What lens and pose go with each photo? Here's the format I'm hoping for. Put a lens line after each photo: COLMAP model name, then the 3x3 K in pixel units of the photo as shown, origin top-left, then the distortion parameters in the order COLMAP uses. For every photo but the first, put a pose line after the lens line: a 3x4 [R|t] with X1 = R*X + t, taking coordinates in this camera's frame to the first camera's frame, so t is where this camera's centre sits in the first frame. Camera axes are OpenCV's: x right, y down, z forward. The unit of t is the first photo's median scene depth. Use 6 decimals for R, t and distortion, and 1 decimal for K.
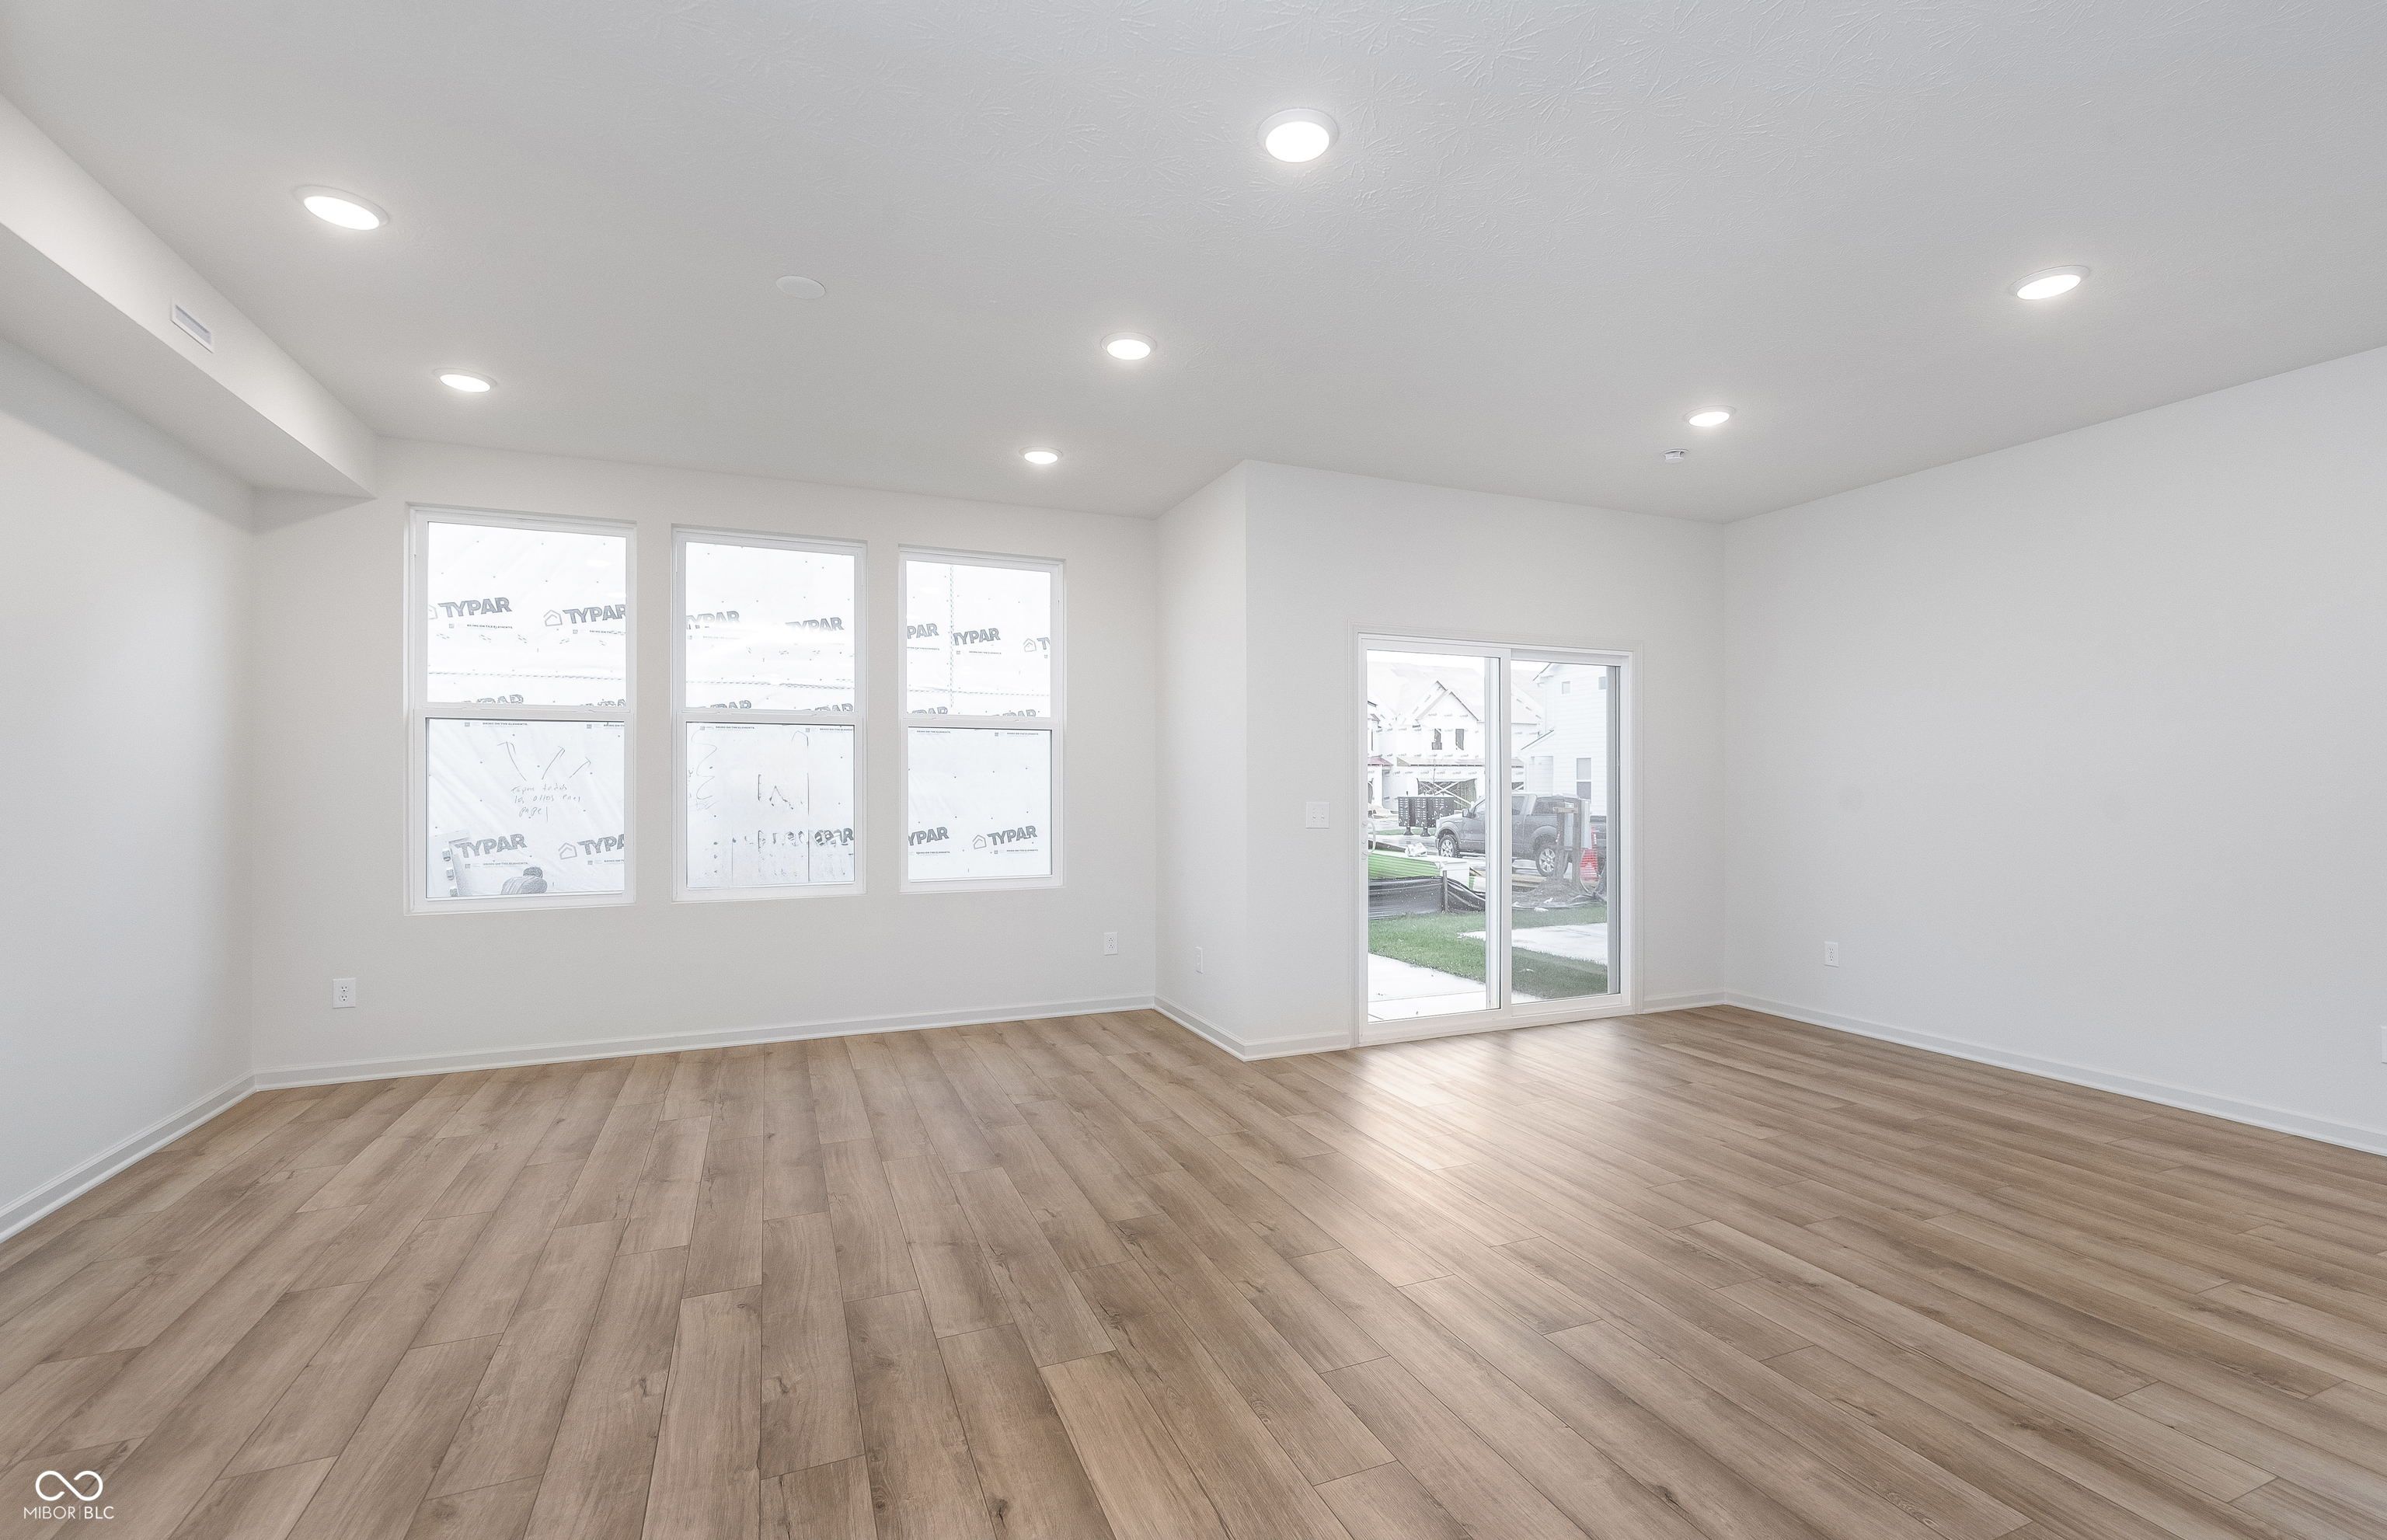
lens RADIAL K [[1035.2, 0, 1230.7], [0, 1035.2, 777.9], [0, 0, 1]] dist [0.002484, 0.000291]
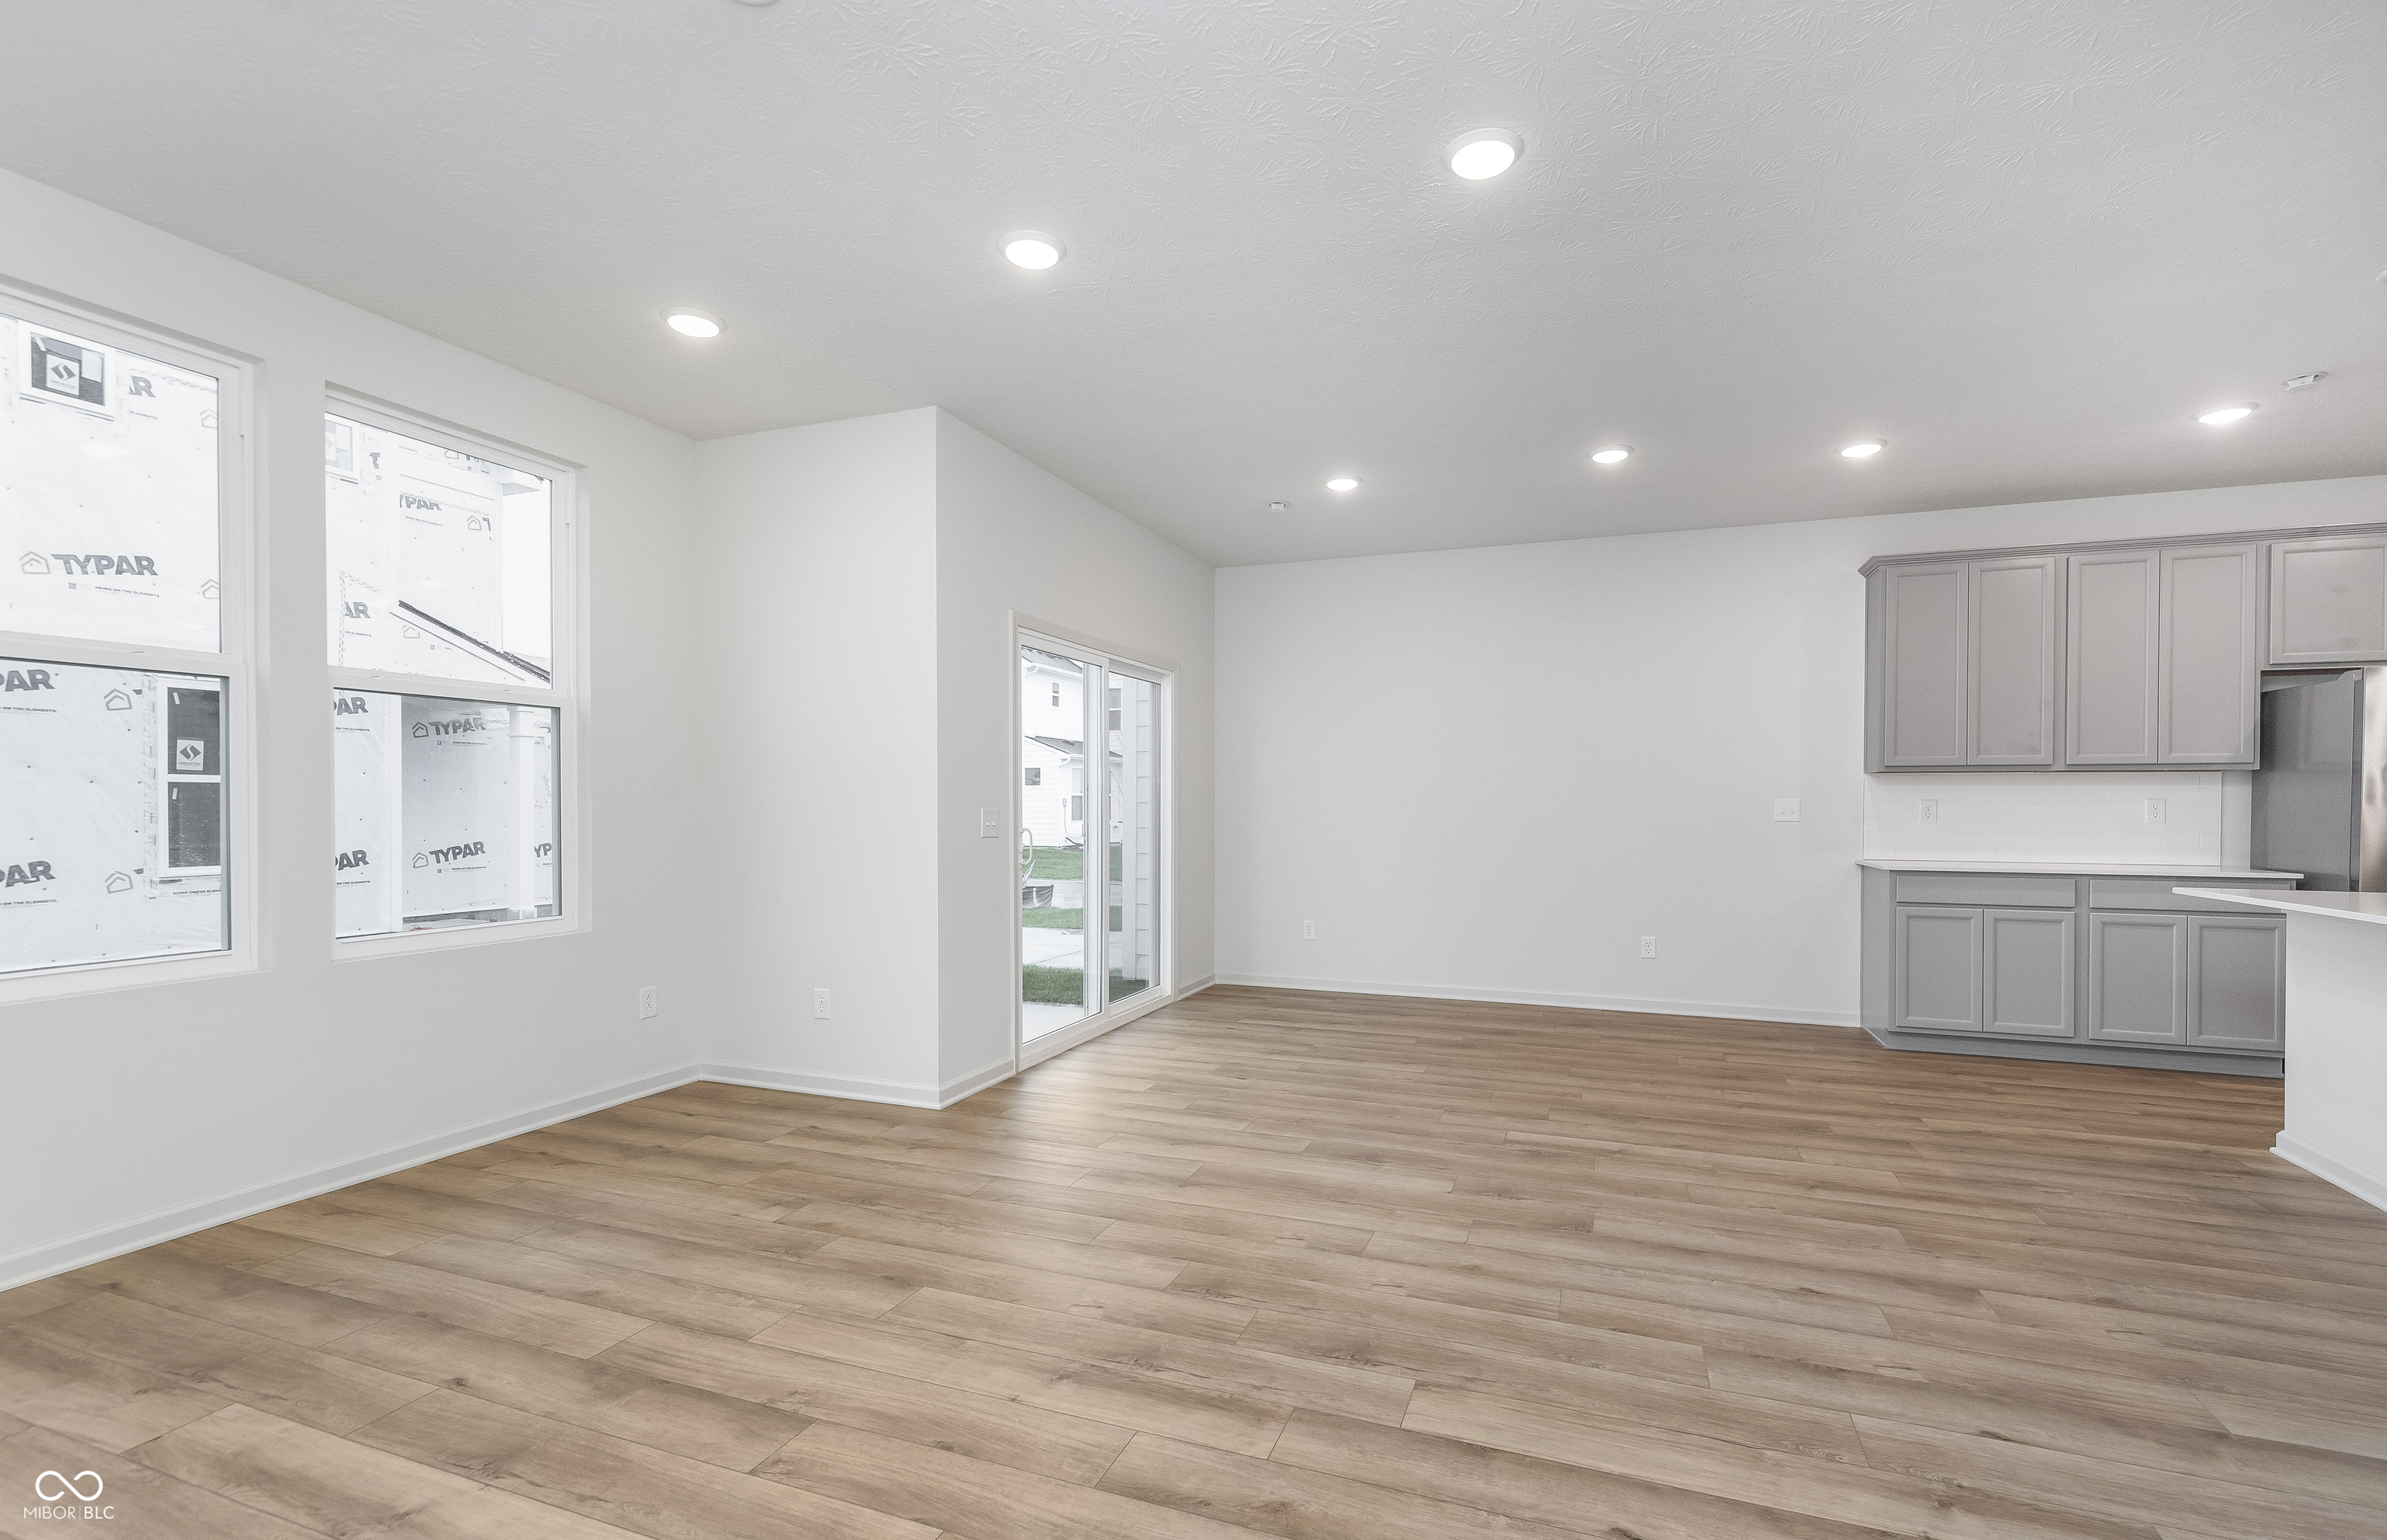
lens RADIAL K [[1035.7, 0, 1228.0], [0, 1035.7, 810.5], [0, 0, 1]] dist [0.001805, 0.000131]
pose [[0.698865, -0.003063, 0.715247, -0.553311], [-0.007962, 0.999896, 0.012061, 0.015580], [-0.715210, -0.014123, 0.698767, 0.290485]]
